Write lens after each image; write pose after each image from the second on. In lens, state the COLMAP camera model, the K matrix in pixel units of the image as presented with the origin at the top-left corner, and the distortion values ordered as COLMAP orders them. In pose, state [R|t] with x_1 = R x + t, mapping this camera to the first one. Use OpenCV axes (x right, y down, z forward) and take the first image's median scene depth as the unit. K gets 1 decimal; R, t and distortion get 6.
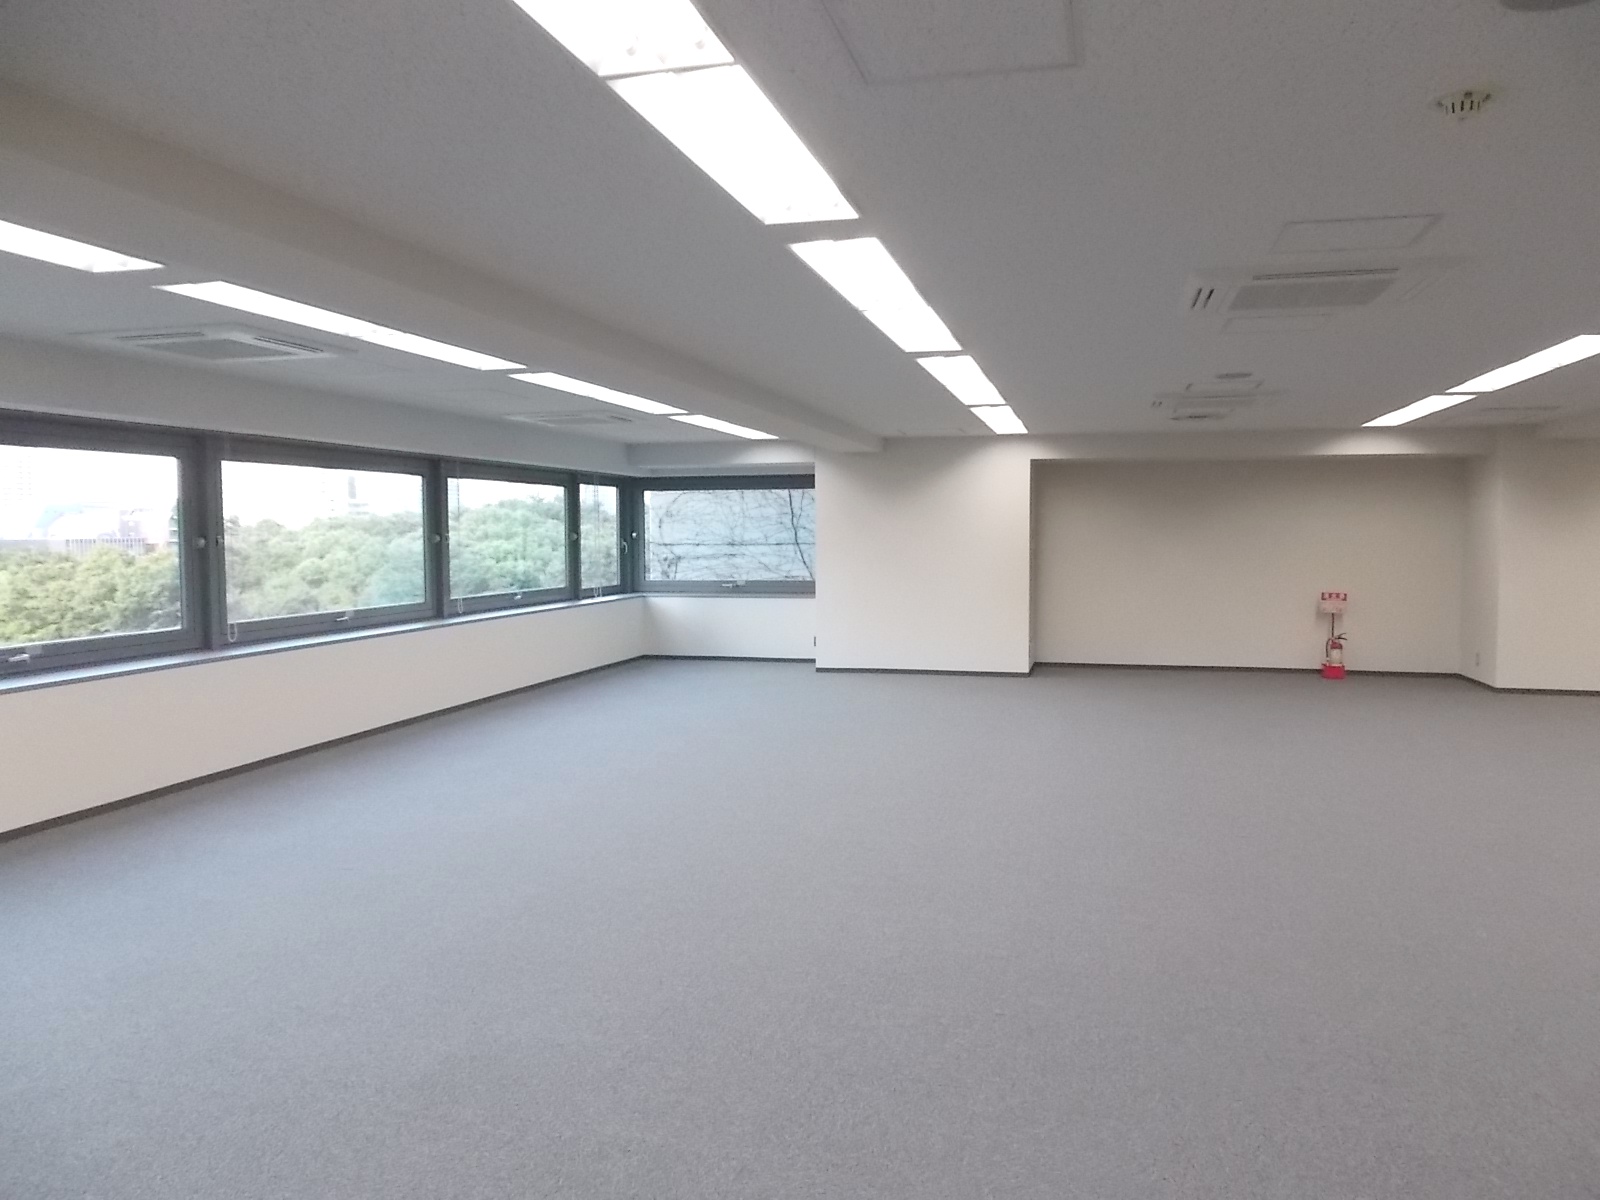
lens RADIAL K [[1285.4, 0, 800.0], [0, 1285.4, 600.0], [0, 0, 1]] dist [0.032254, -0.005083]
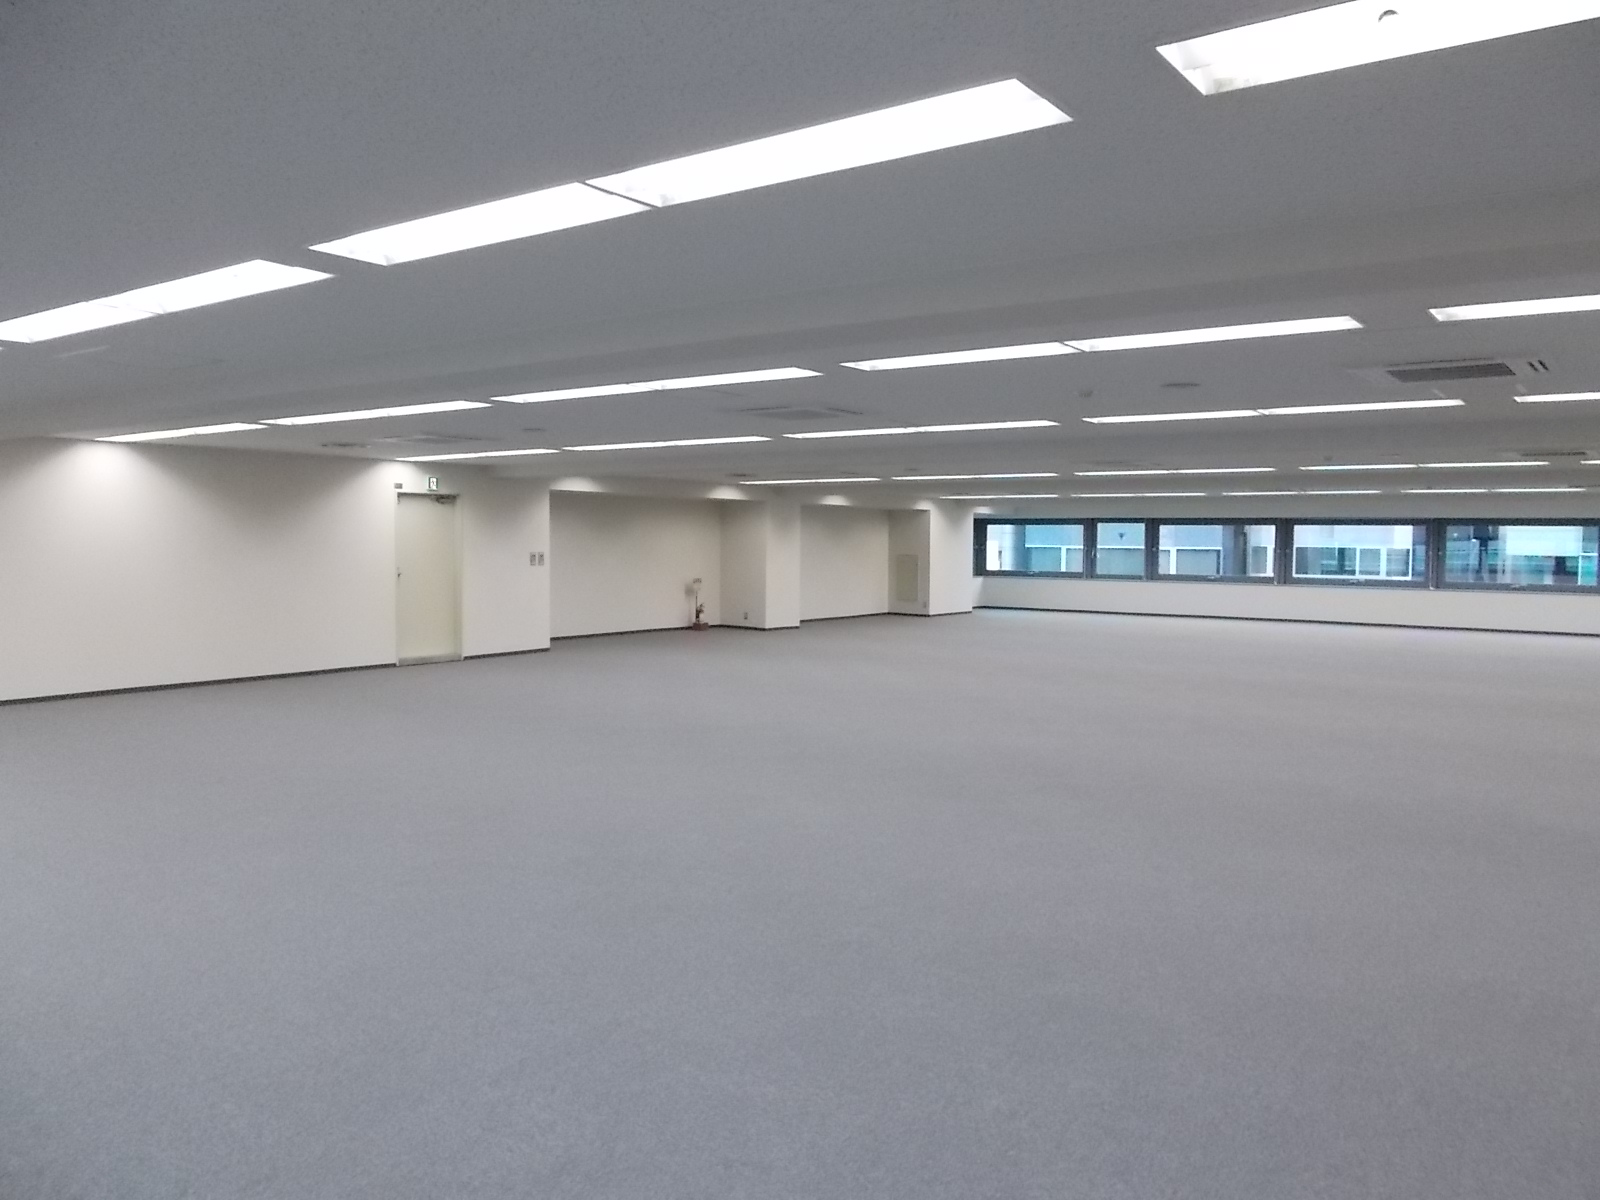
lens RADIAL K [[1285.4, 0, 800.0], [0, 1285.4, 600.0], [0, 0, 1]] dist [0.032254, -0.005083]
pose [[0.404304, -0.031289, 0.914089, -3.303898], [0.037268, 0.999148, 0.017717, -0.013197], [-0.913865, 0.026903, 0.405125, 0.638232]]
